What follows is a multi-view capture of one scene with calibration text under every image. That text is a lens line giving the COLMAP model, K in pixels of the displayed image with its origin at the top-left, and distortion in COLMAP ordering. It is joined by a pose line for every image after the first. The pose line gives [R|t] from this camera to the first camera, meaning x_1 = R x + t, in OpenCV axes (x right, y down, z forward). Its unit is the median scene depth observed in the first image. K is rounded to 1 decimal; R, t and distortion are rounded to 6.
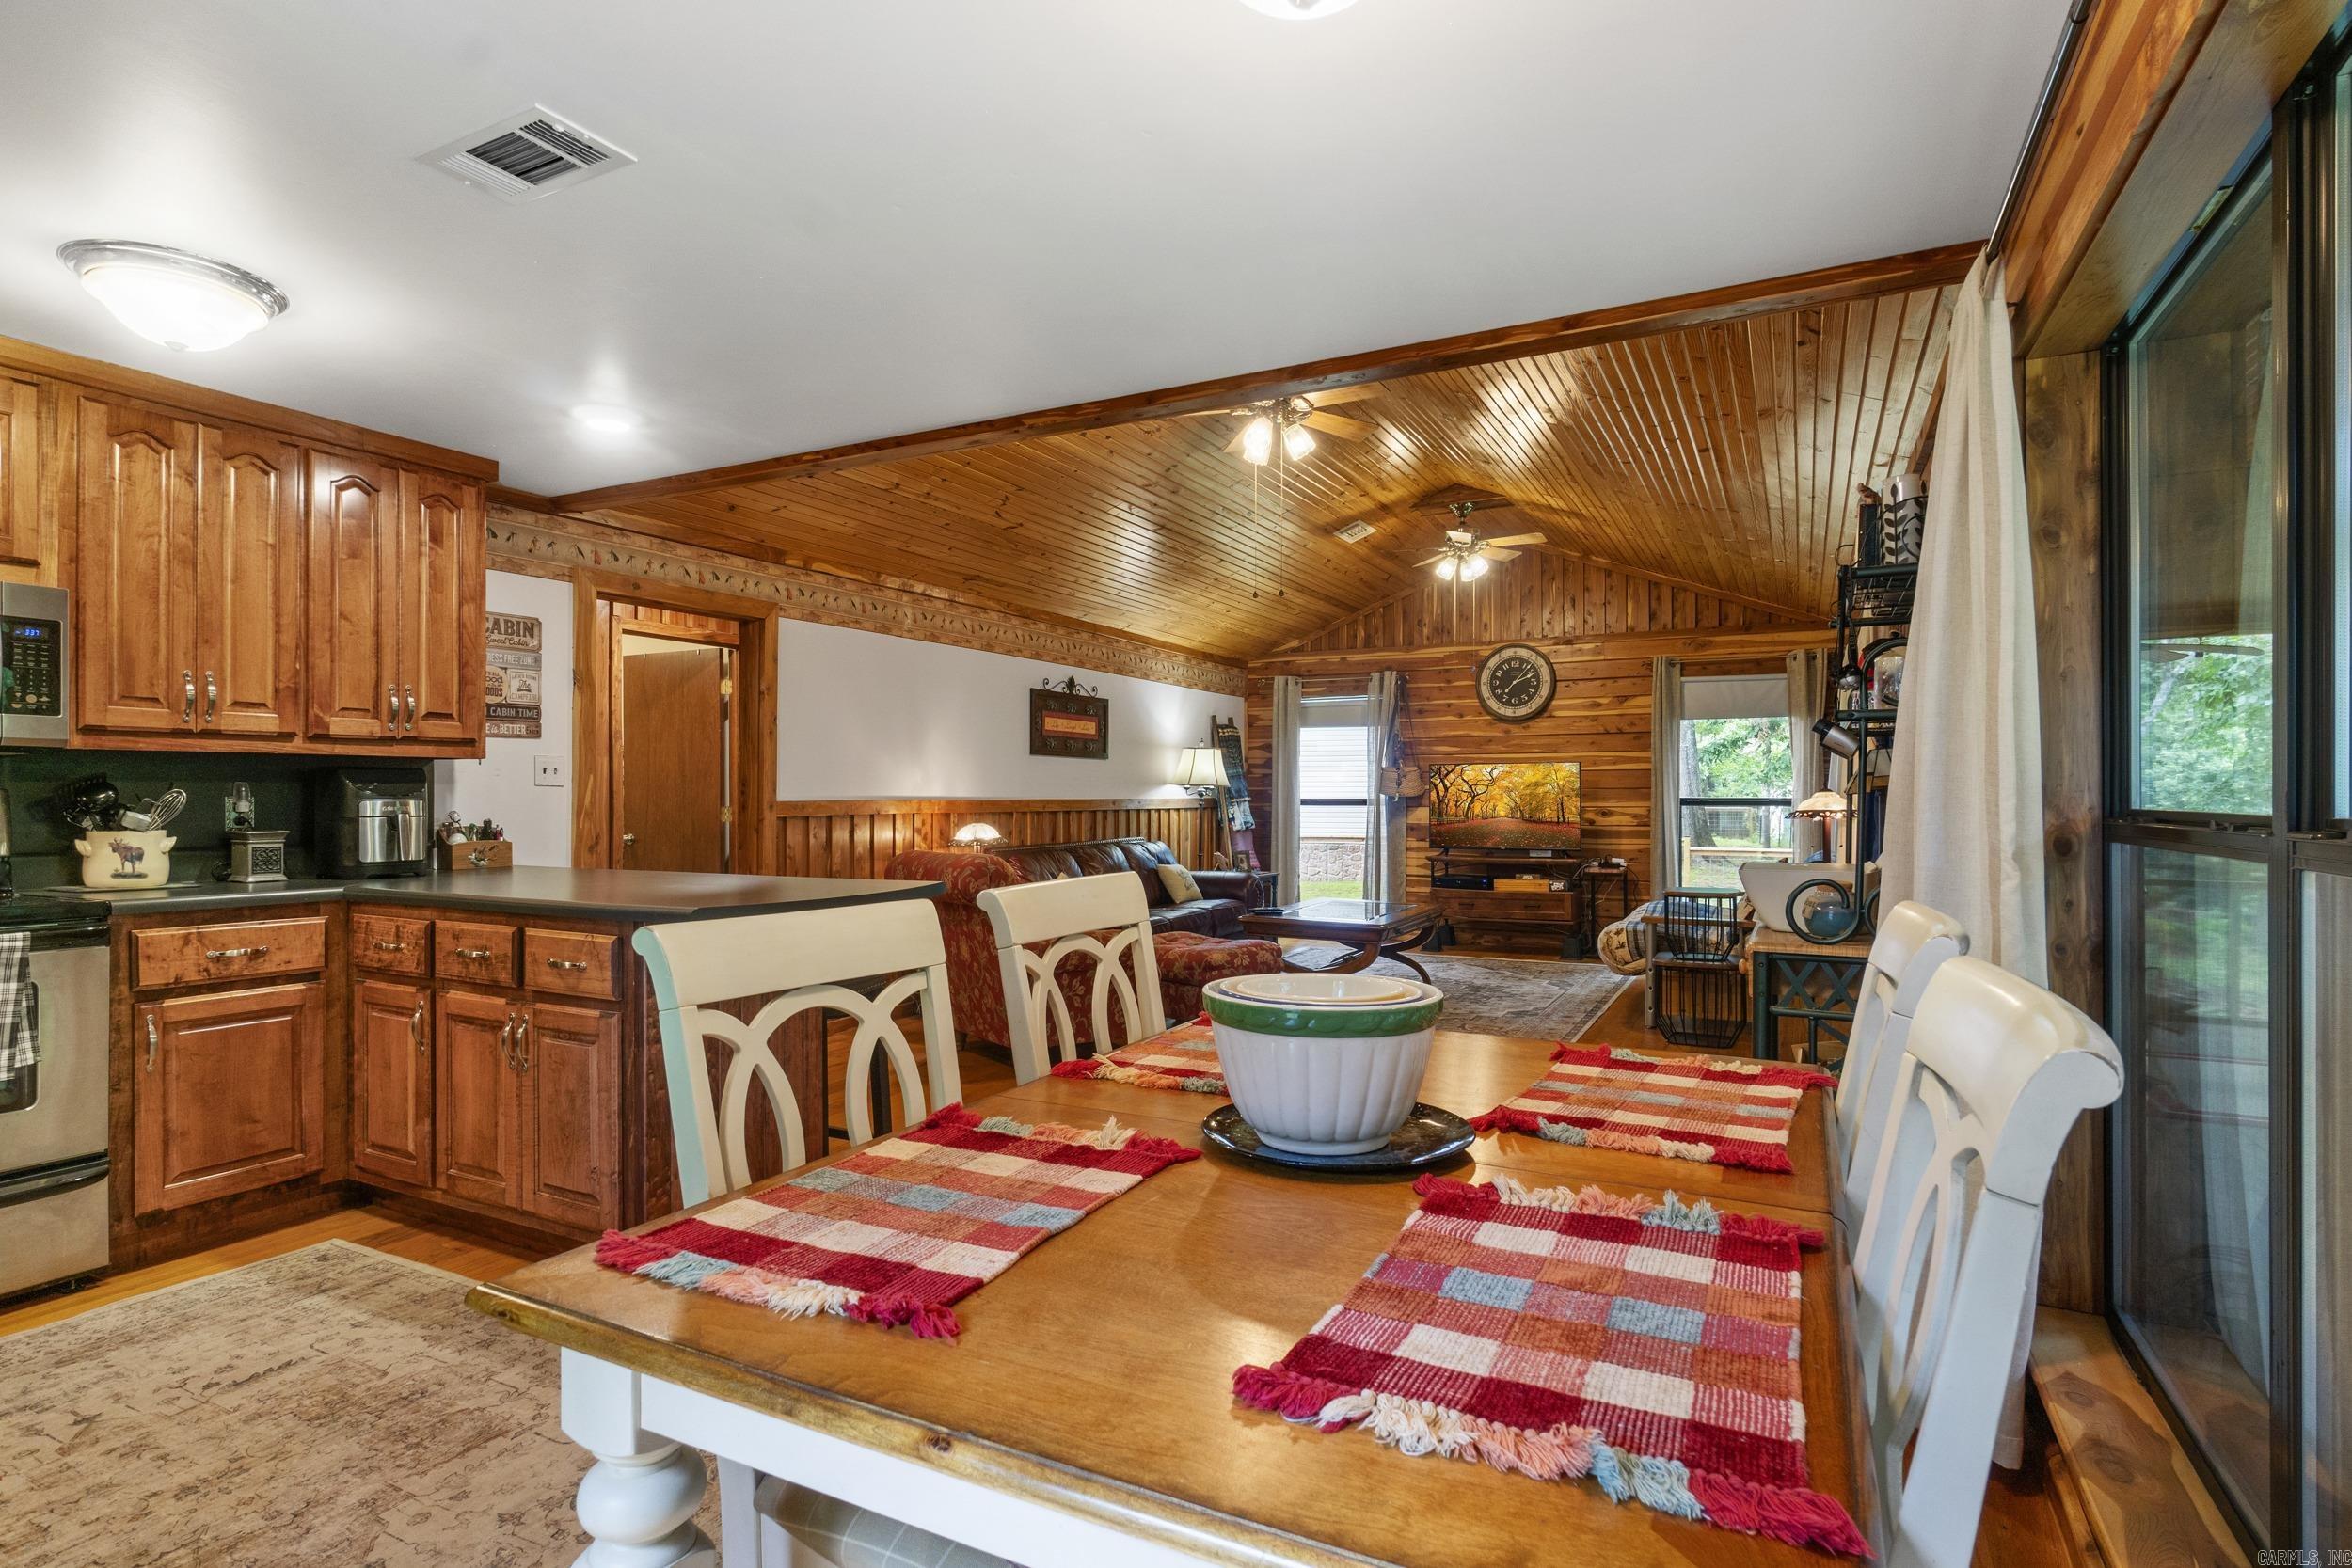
lens RADIAL K [[1178.5, 0, 1149.2], [0, 1178.5, 798.9], [0, 0, 1]] dist [-0.014752, 0.003135]
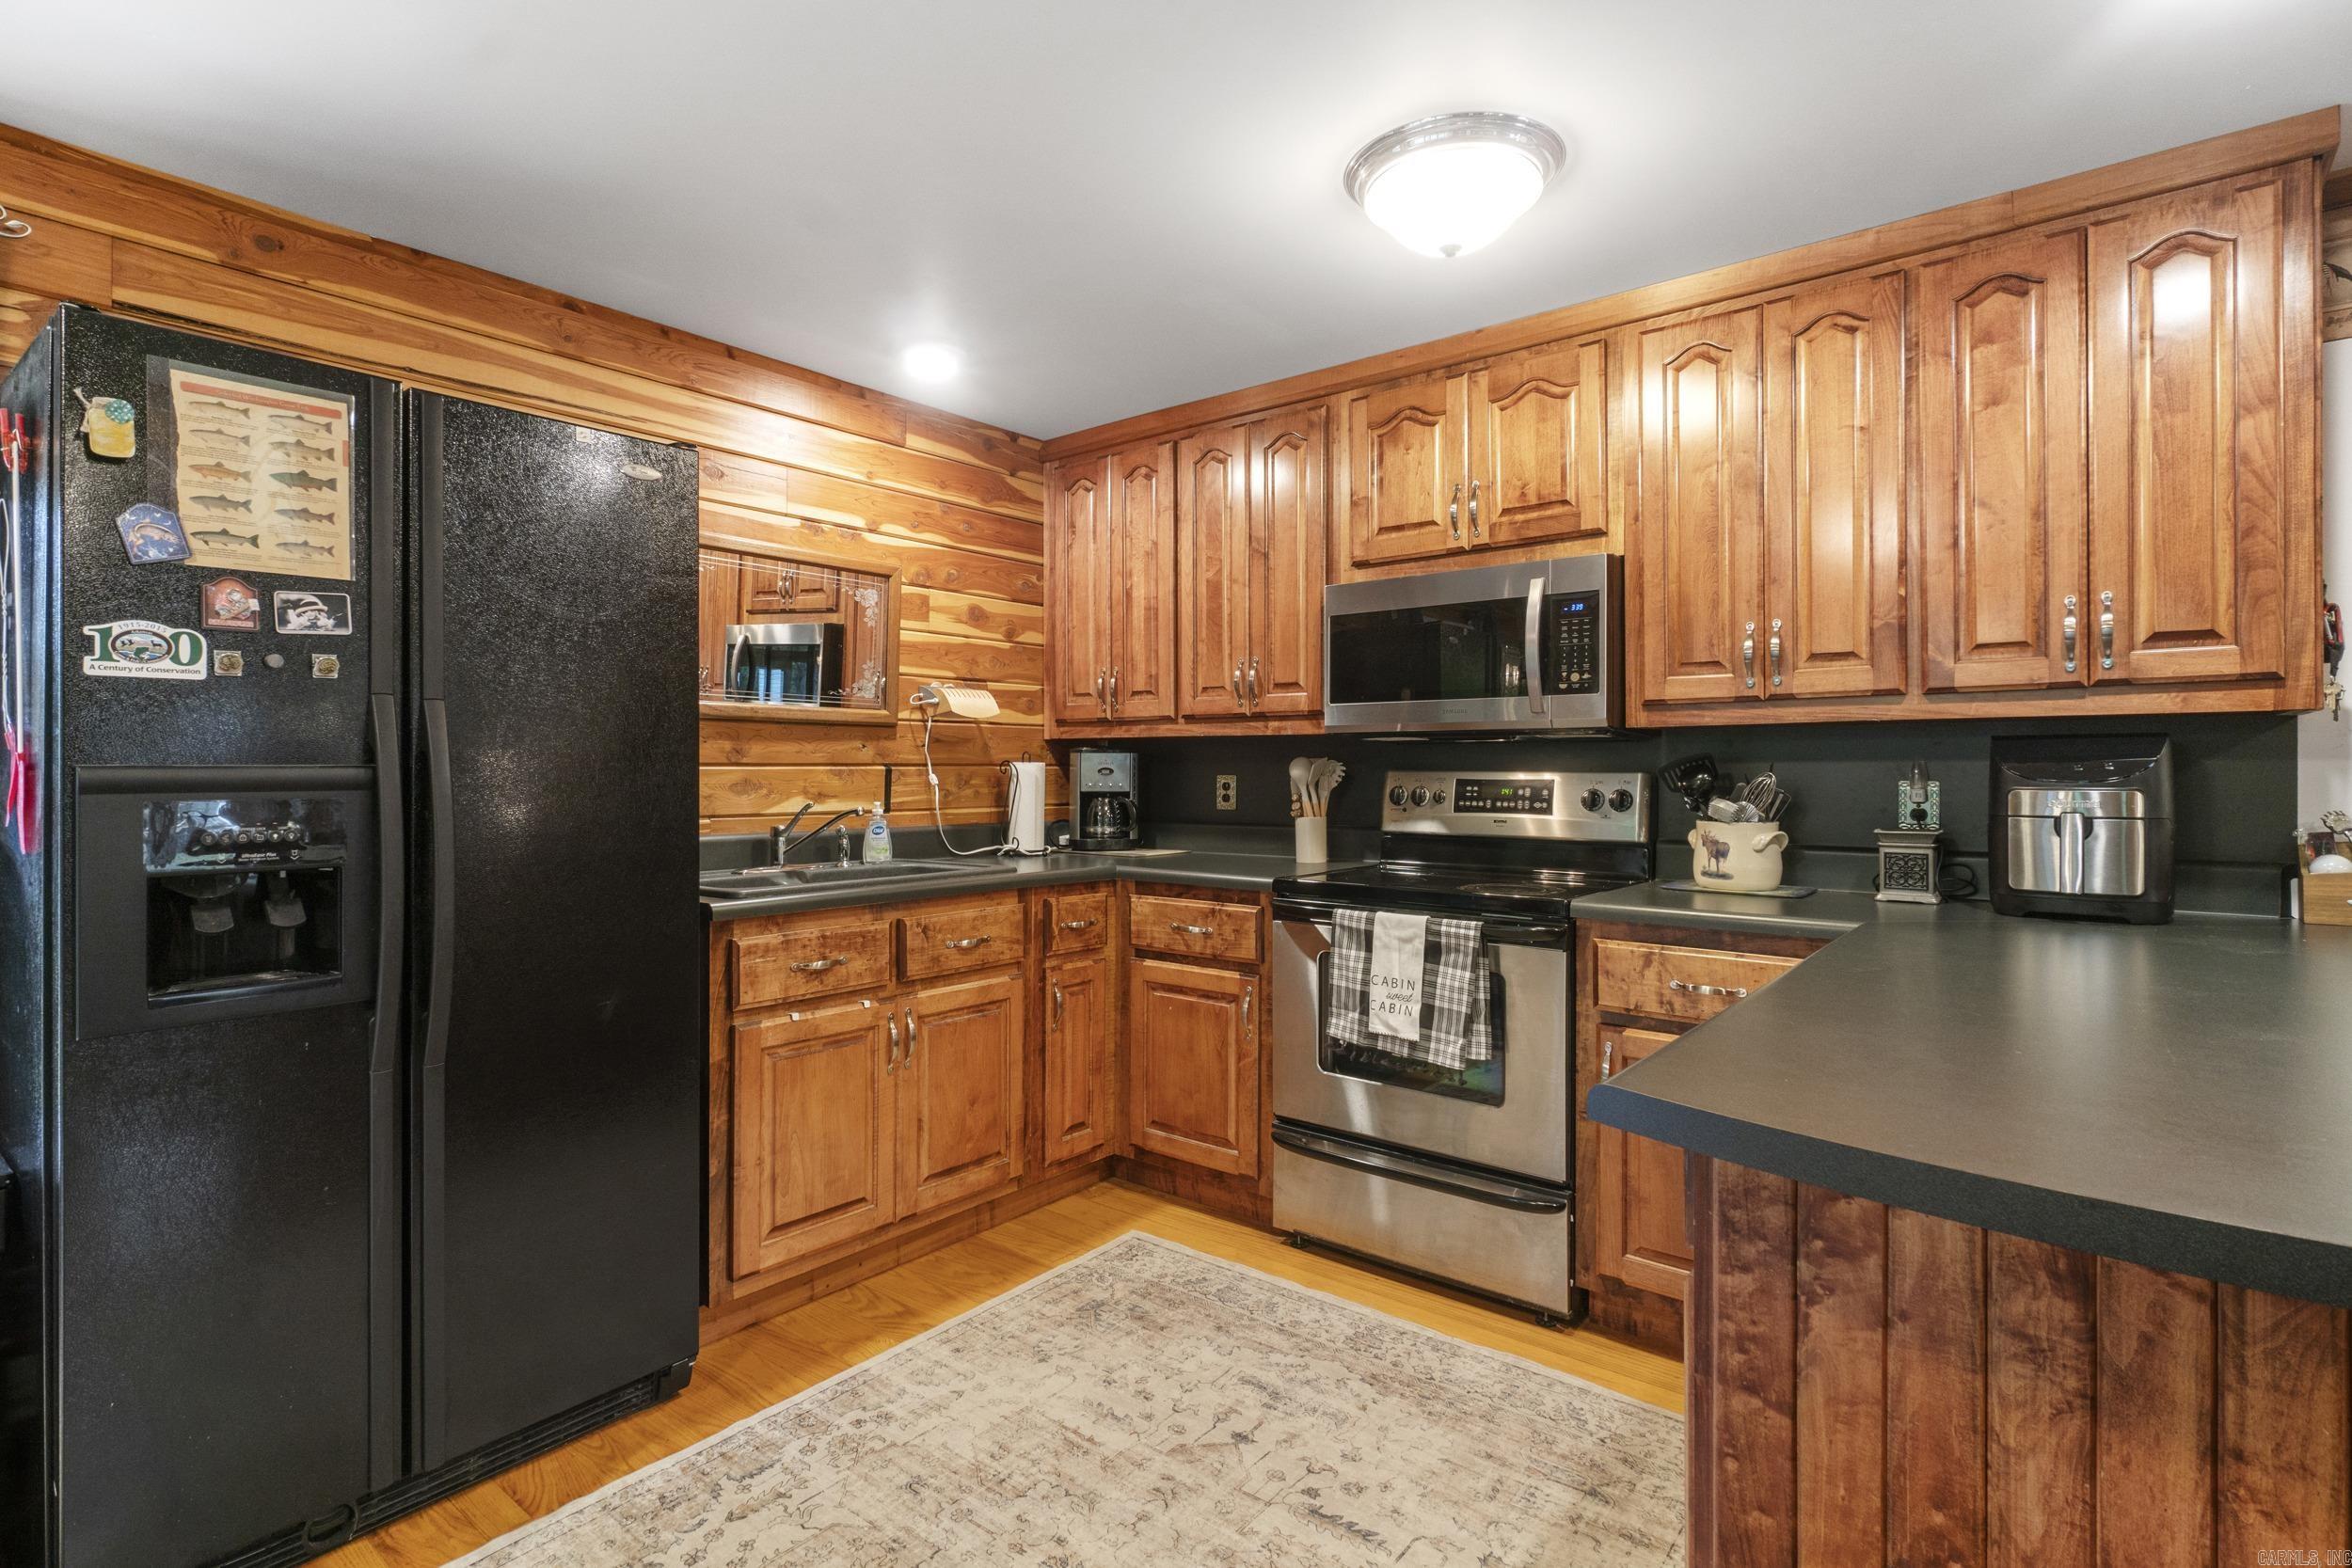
lens RADIAL K [[1139.4, 0, 1149.8], [0, 1139.4, 767.4], [0, 0, 1]] dist [-0.003174, 0.000997]
pose [[-0.197926, -0.002175, -0.980215, 0.008143], [-0.001935, 0.999996, -0.001828, -0.006537], [0.980215, 0.001534, -0.197929, 0.522783]]
